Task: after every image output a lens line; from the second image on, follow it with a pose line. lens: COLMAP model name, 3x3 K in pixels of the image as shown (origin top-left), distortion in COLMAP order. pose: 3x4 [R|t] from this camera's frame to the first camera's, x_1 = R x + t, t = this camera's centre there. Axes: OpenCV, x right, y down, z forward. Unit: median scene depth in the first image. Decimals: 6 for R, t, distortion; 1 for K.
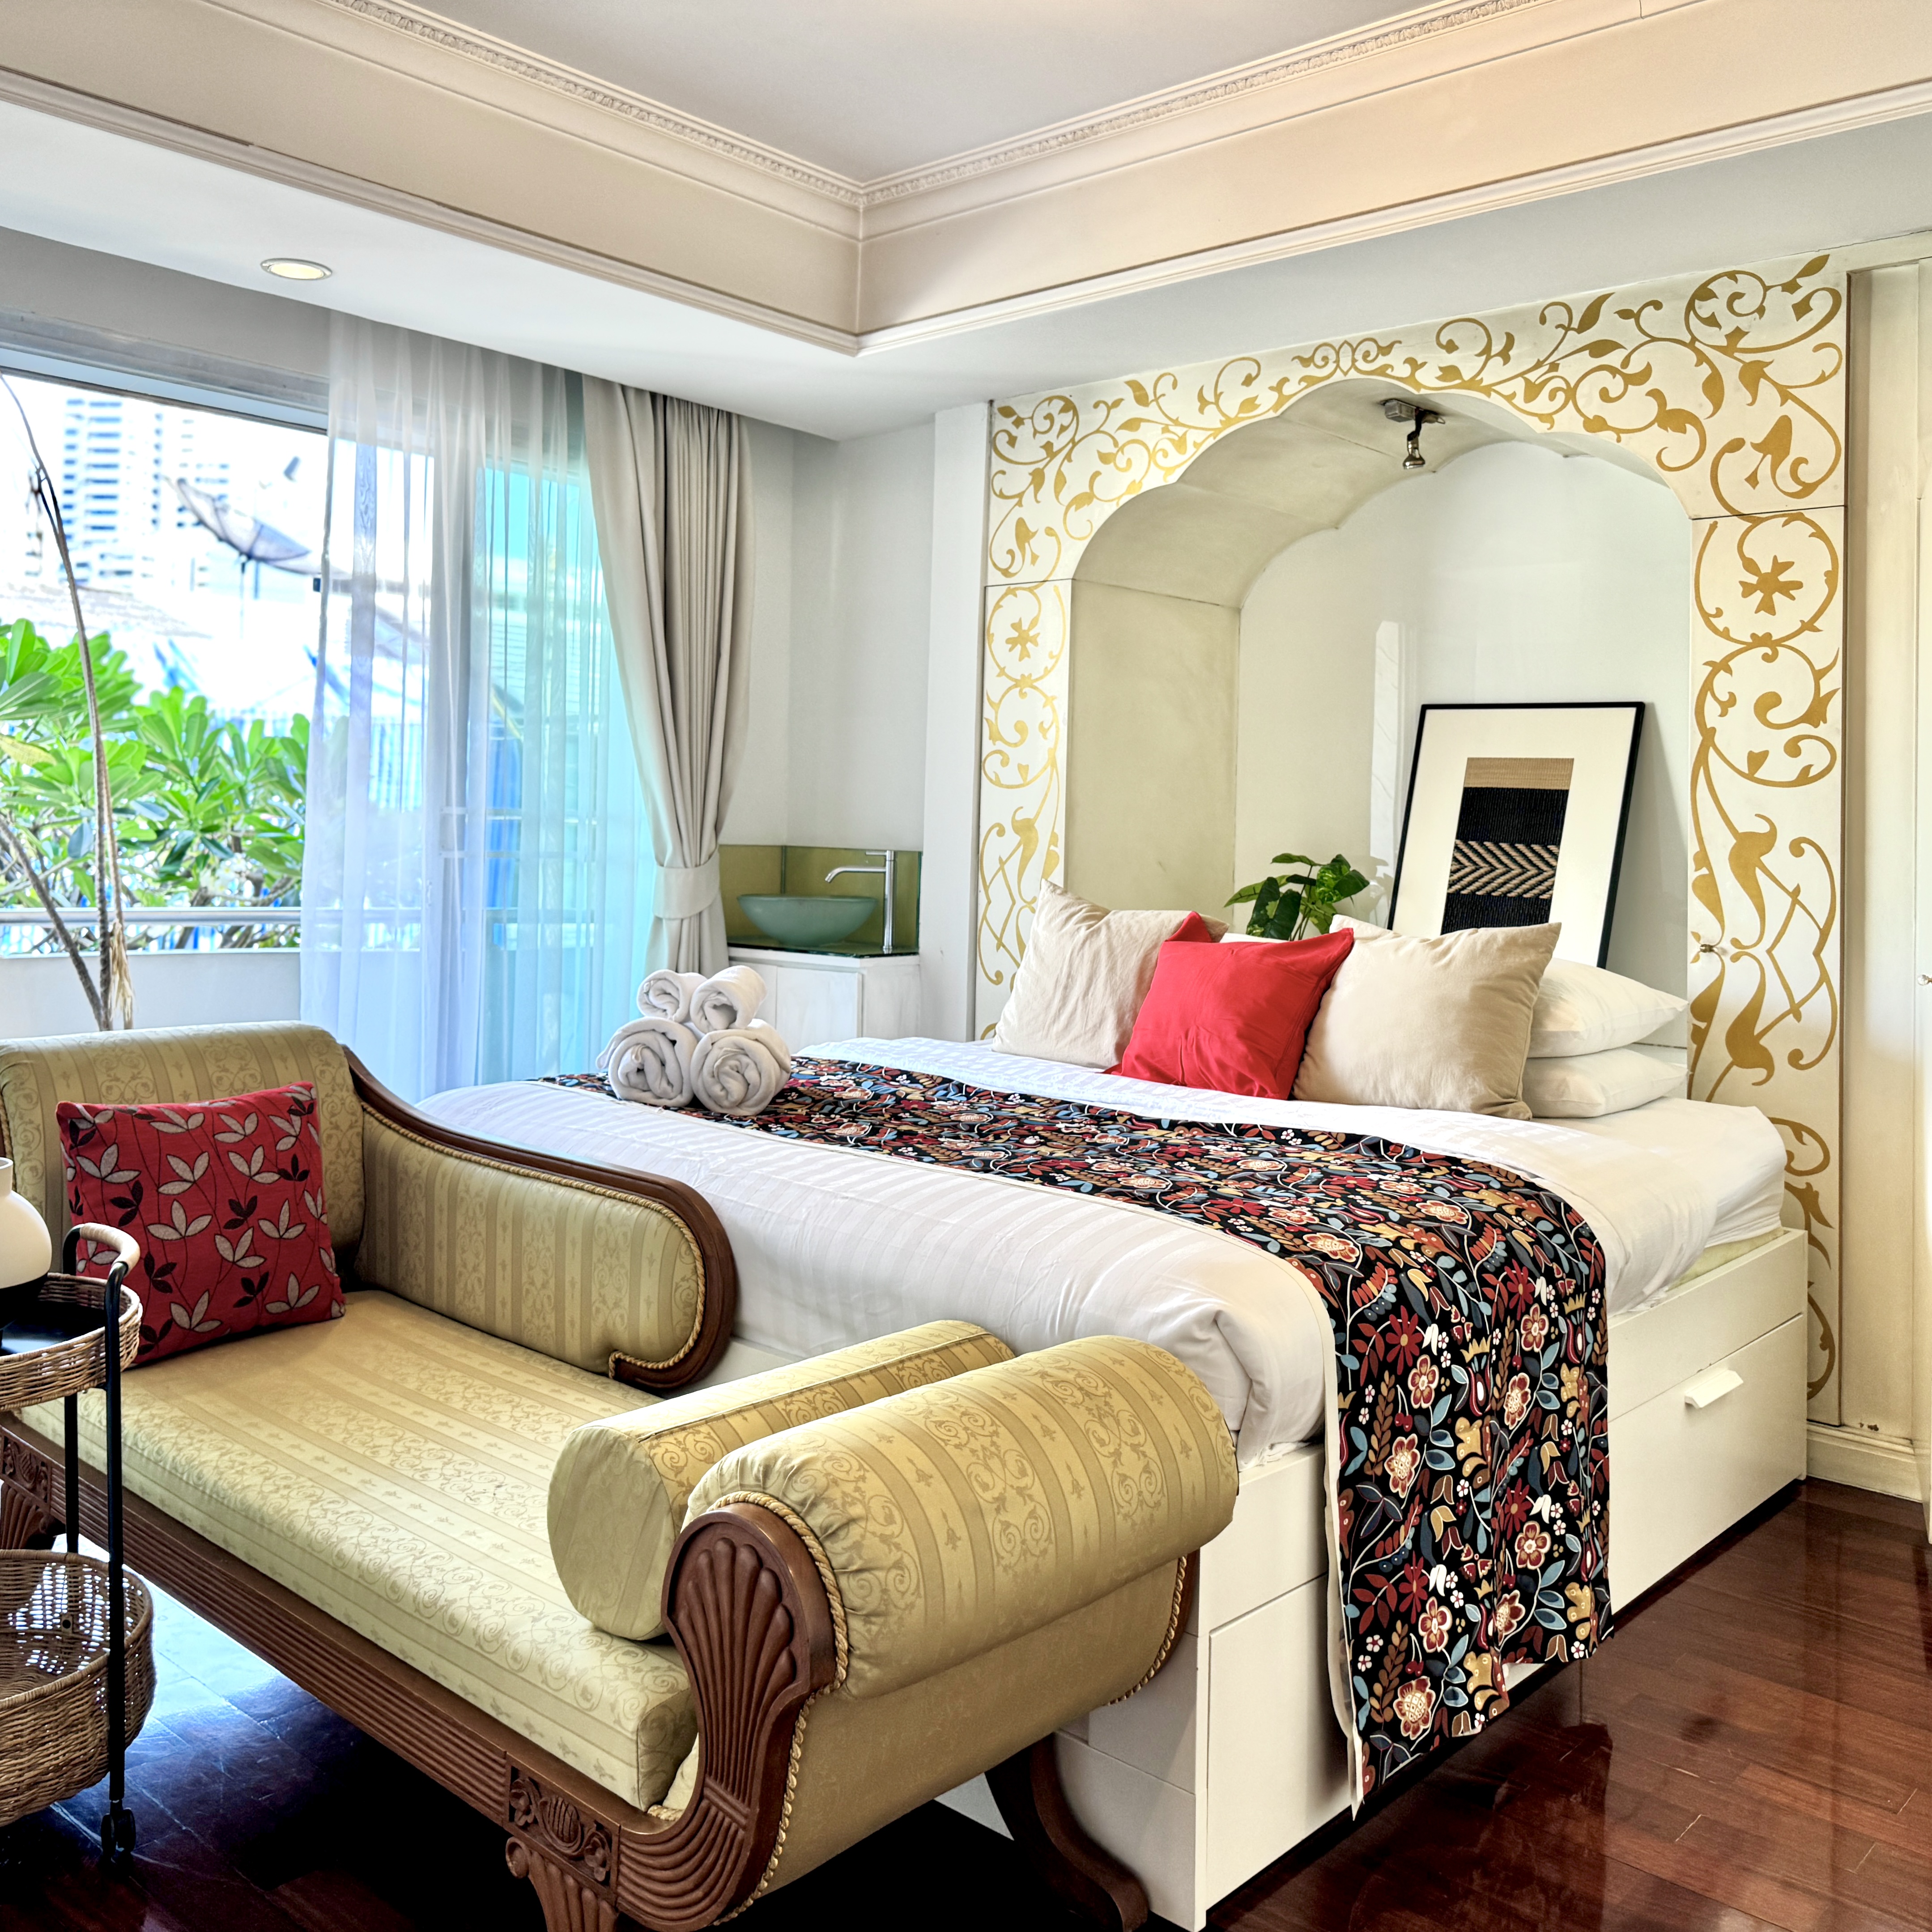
lens RADIAL K [[1784.6, 0, 907.6], [0, 1784.6, 797.7], [0, 0, 1]] dist [0.059468, 0.000000]
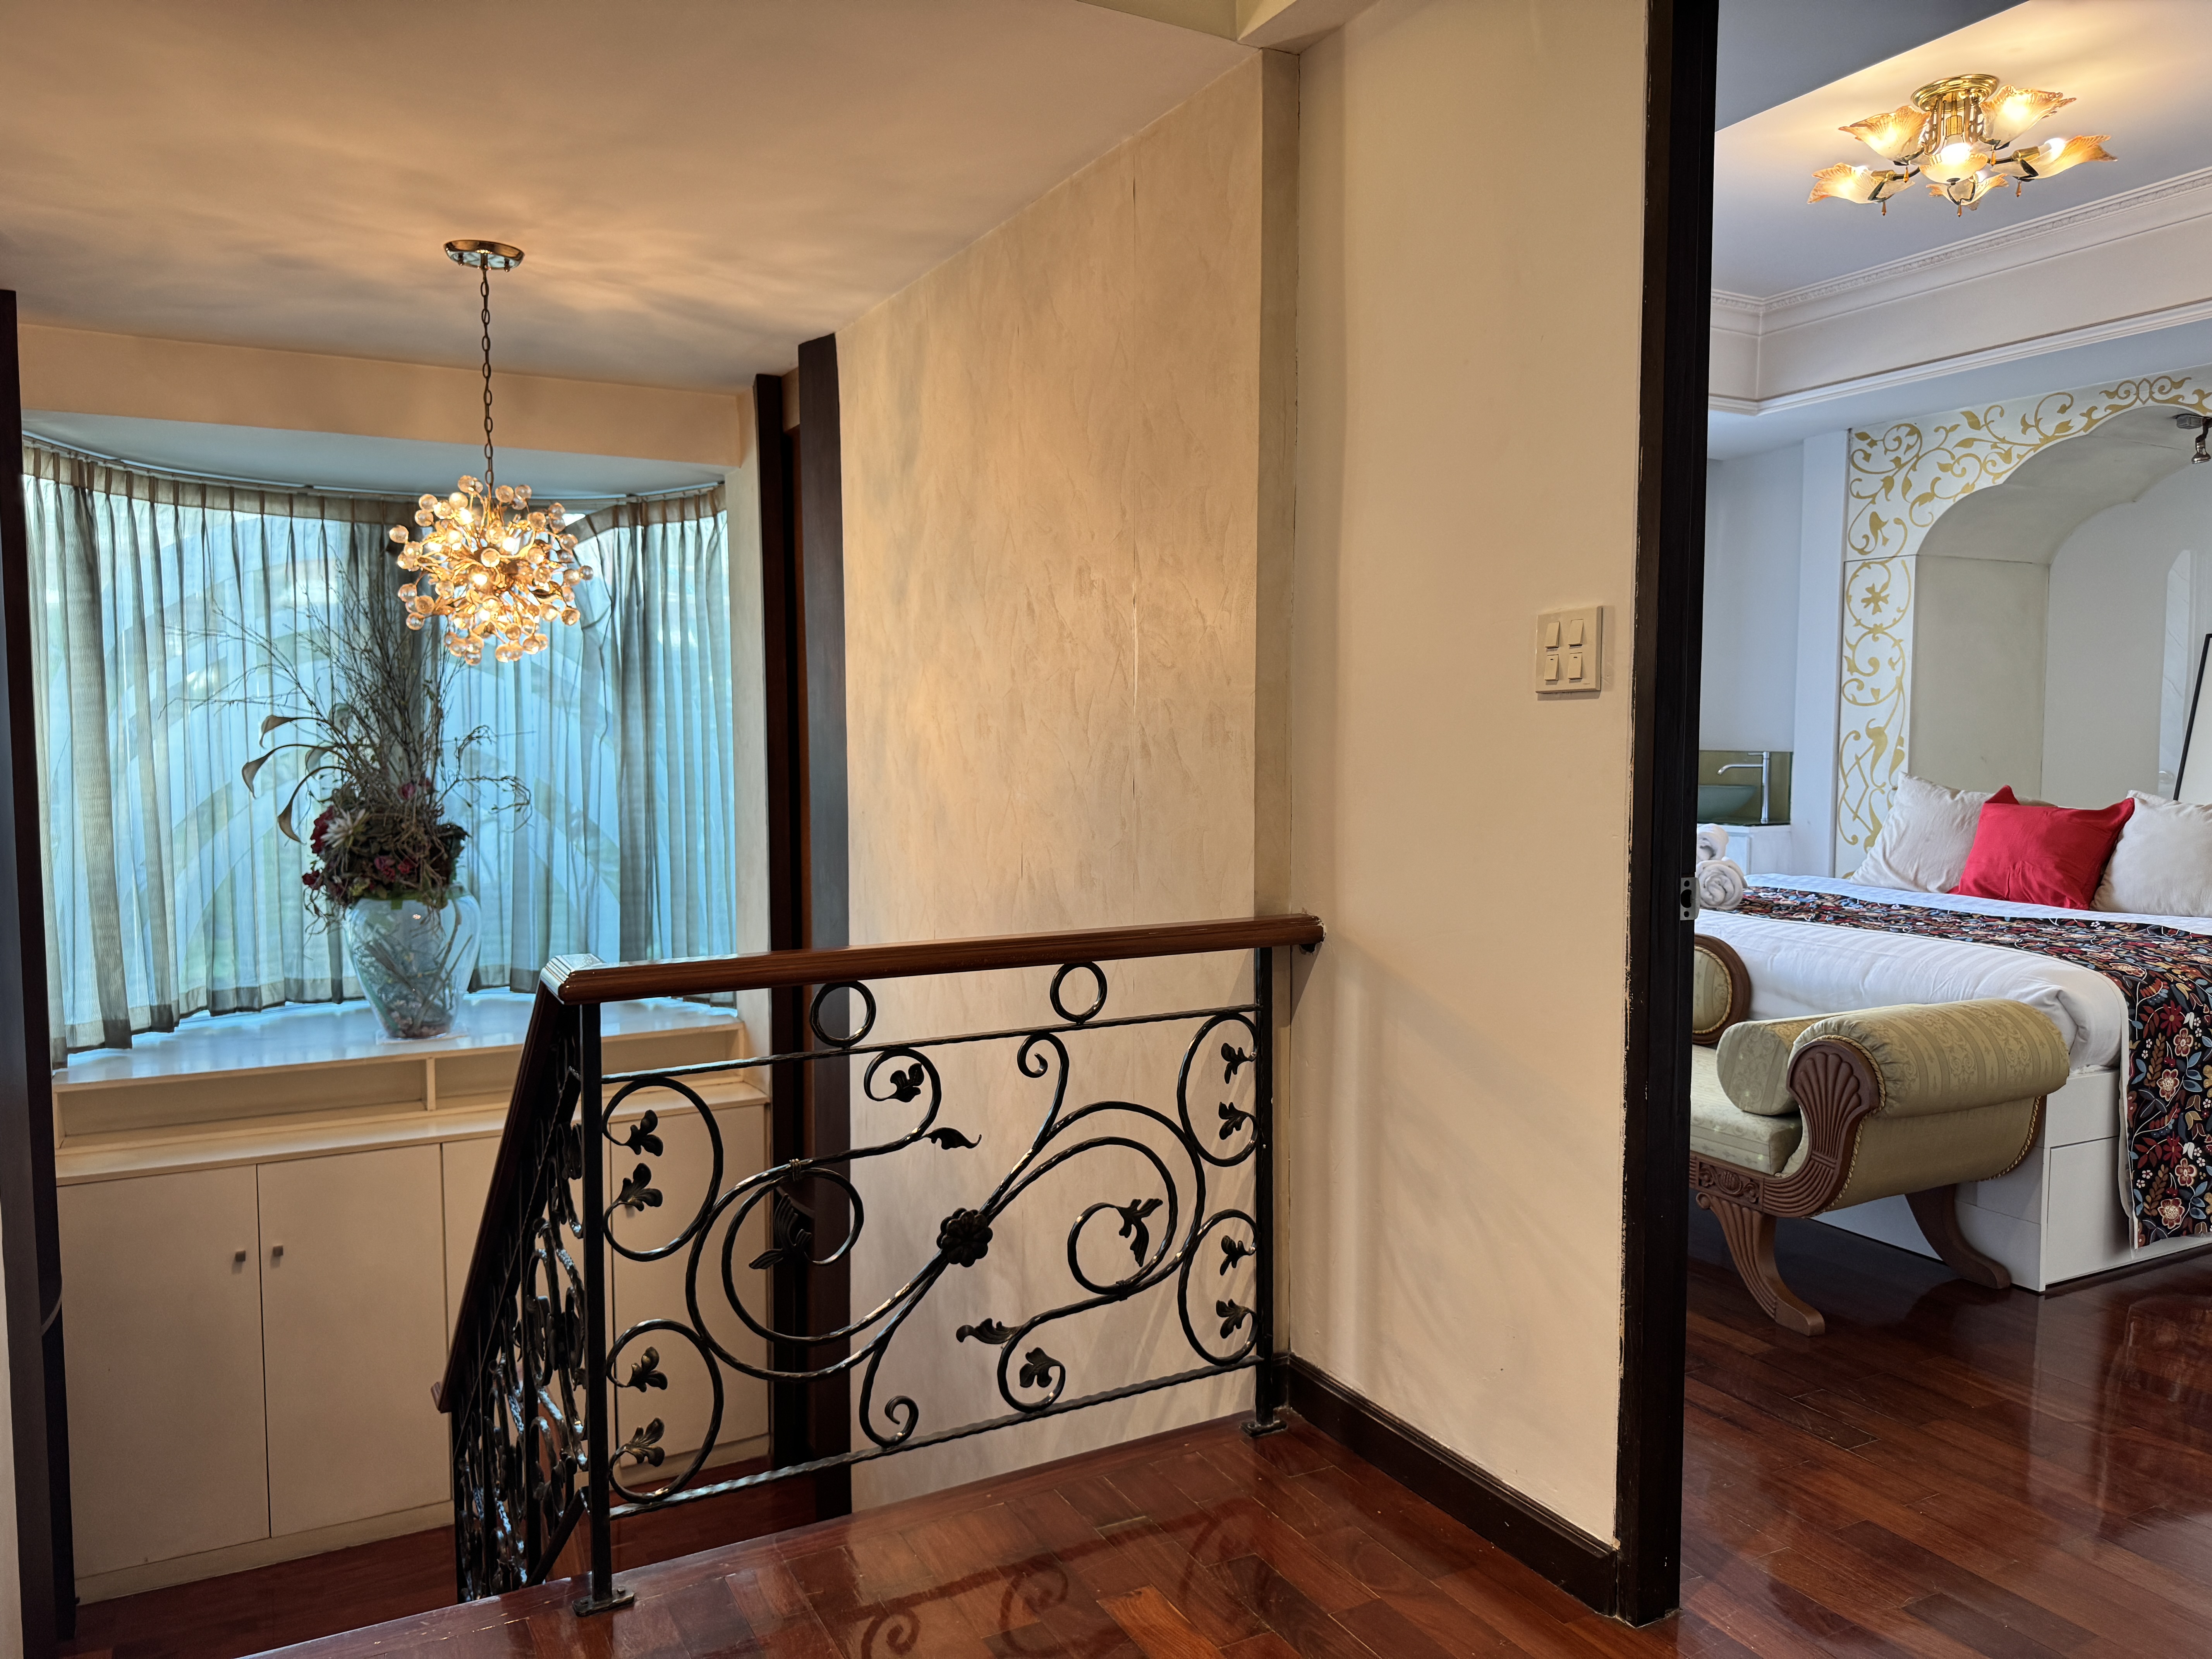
lens RADIAL K [[1558.2, 0, 1113.9], [0, 1558.2, 814.5], [0, 0, 1]] dist [0.036879, -0.042086]
pose [[0.943179, -0.003220, -0.332269, -0.106699], [0.025998, 0.997603, 0.064130, -0.017252], [0.331266, -0.069124, 0.941002, -0.435073]]
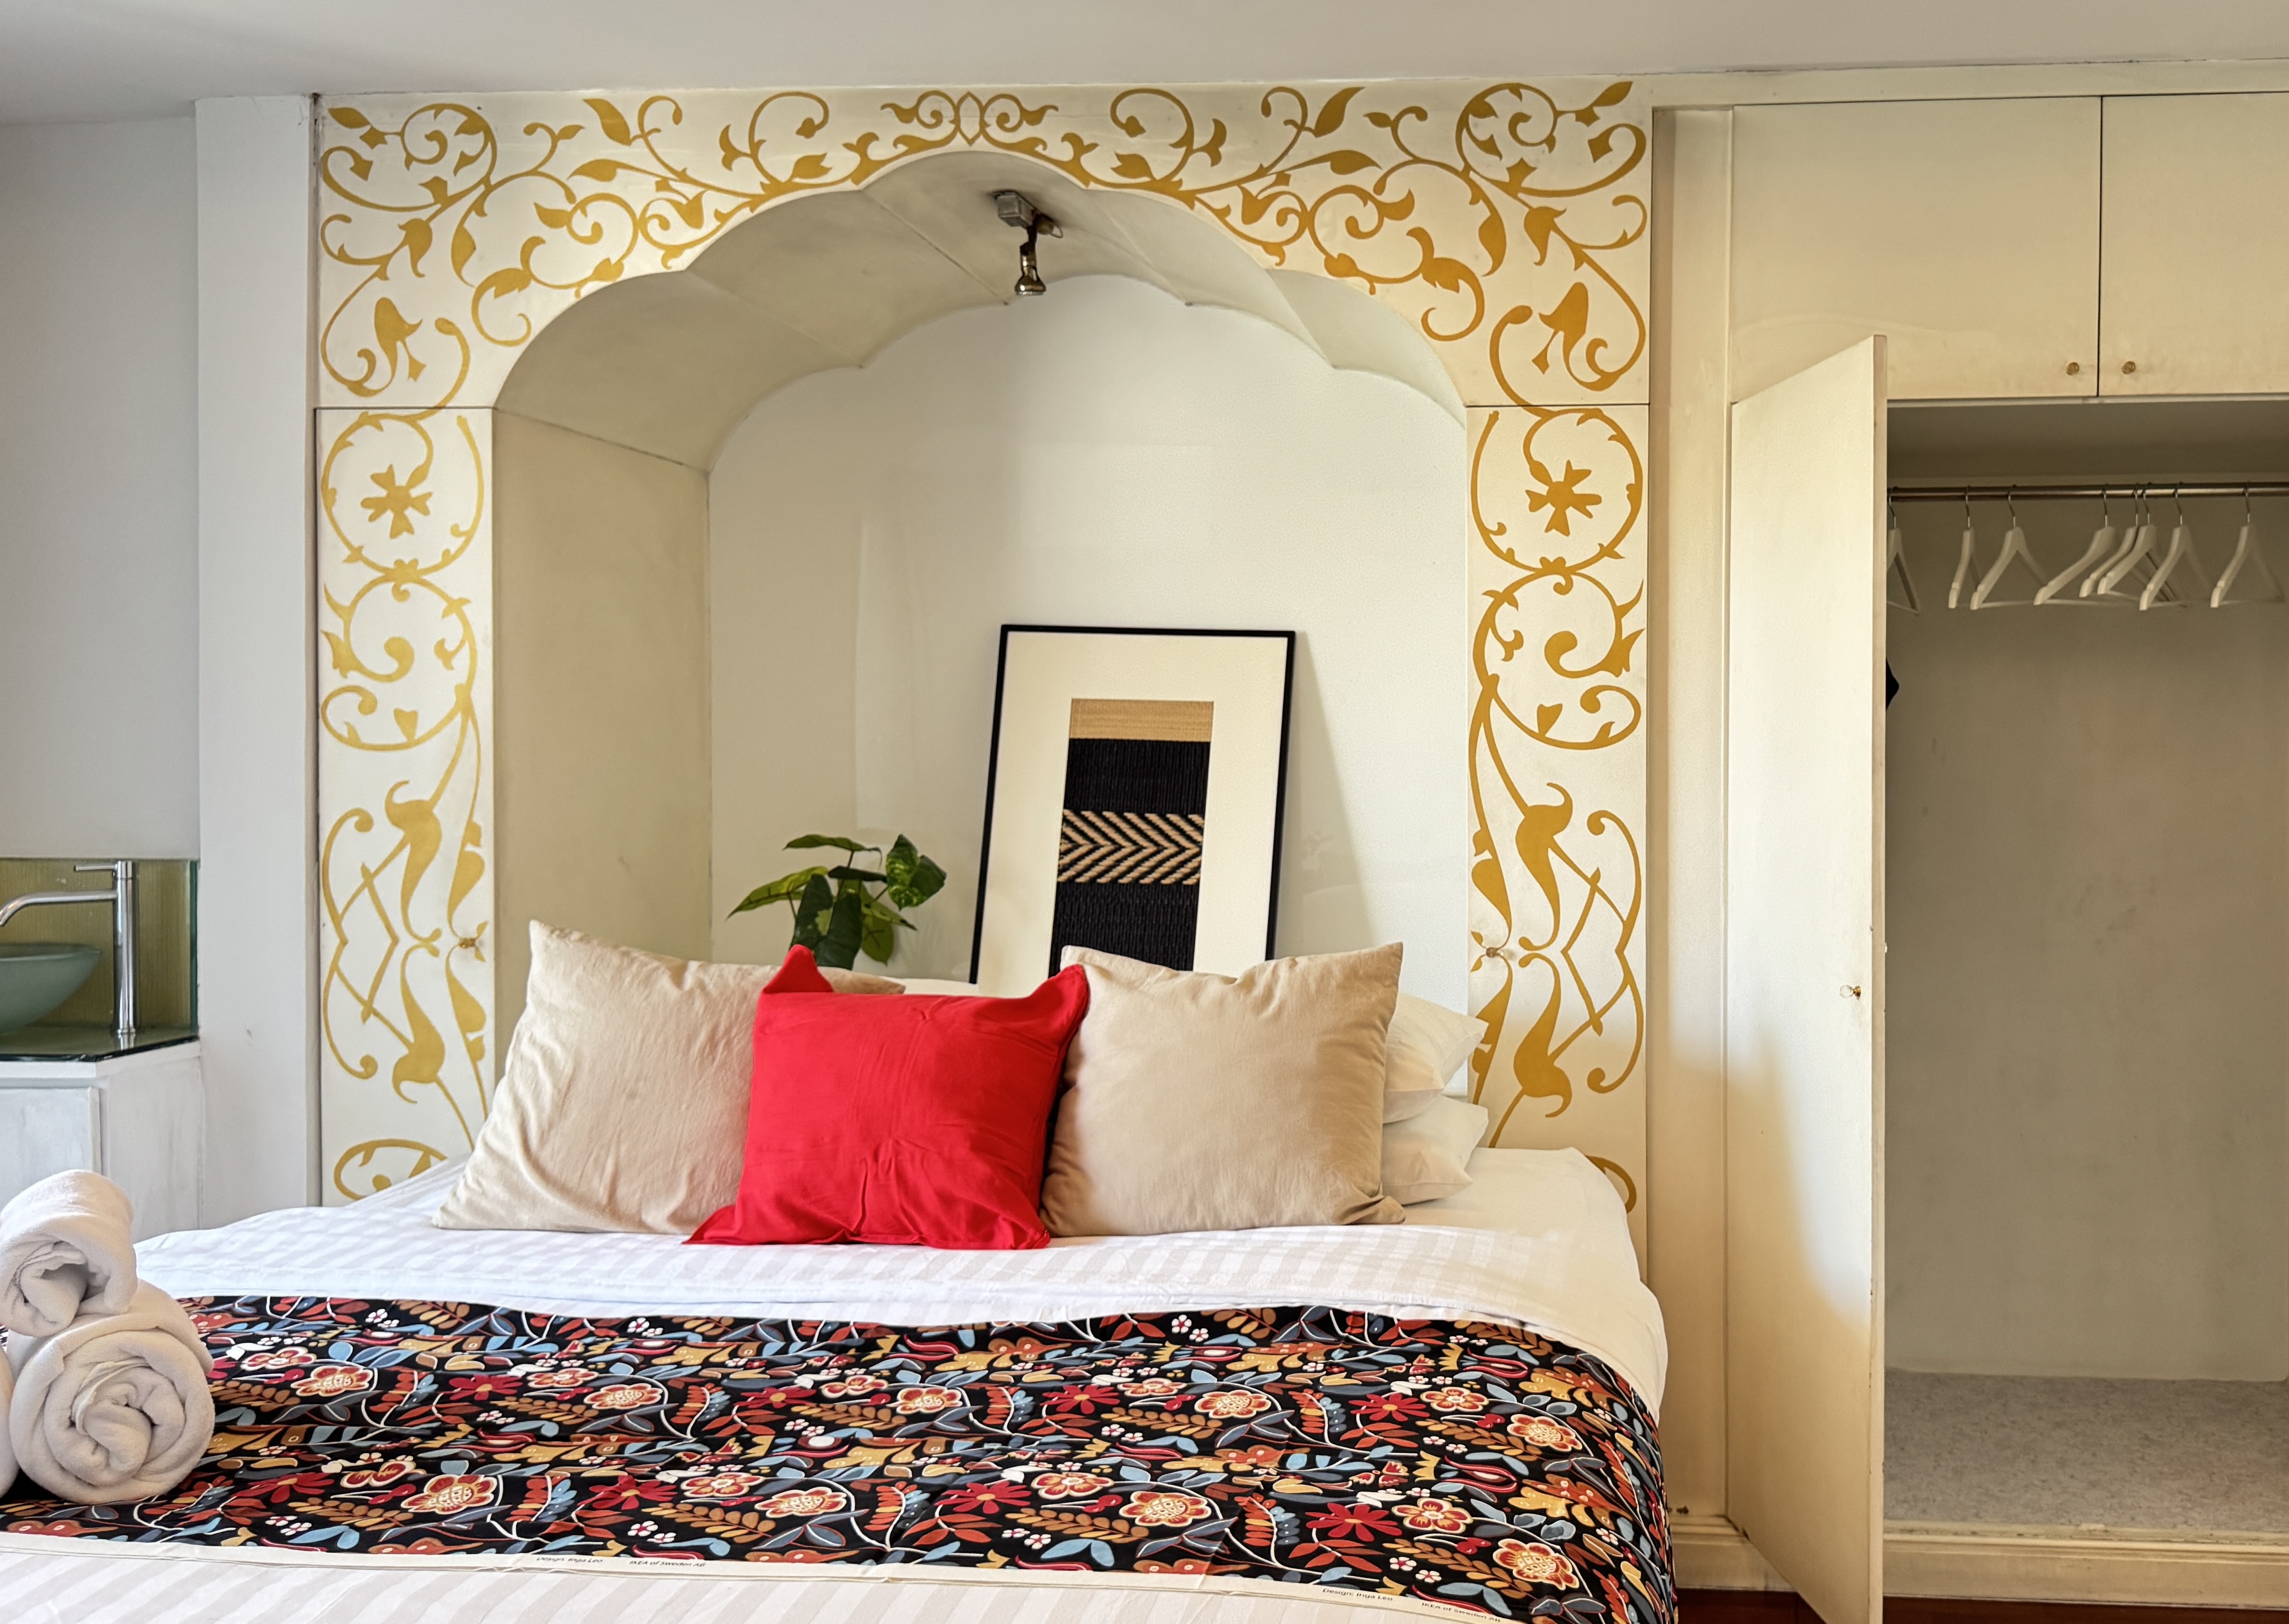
lens RADIAL K [[2095.4, 0, 1471.5], [0, 2095.4, 794.8], [0, 0, 1]] dist [0.060016, -0.102219]
pose [[0.778634, -0.034408, 0.626534, -0.120403], [0.007118, 0.998916, 0.046012, -0.024371], [-0.627438, -0.031367, 0.778035, 0.253774]]
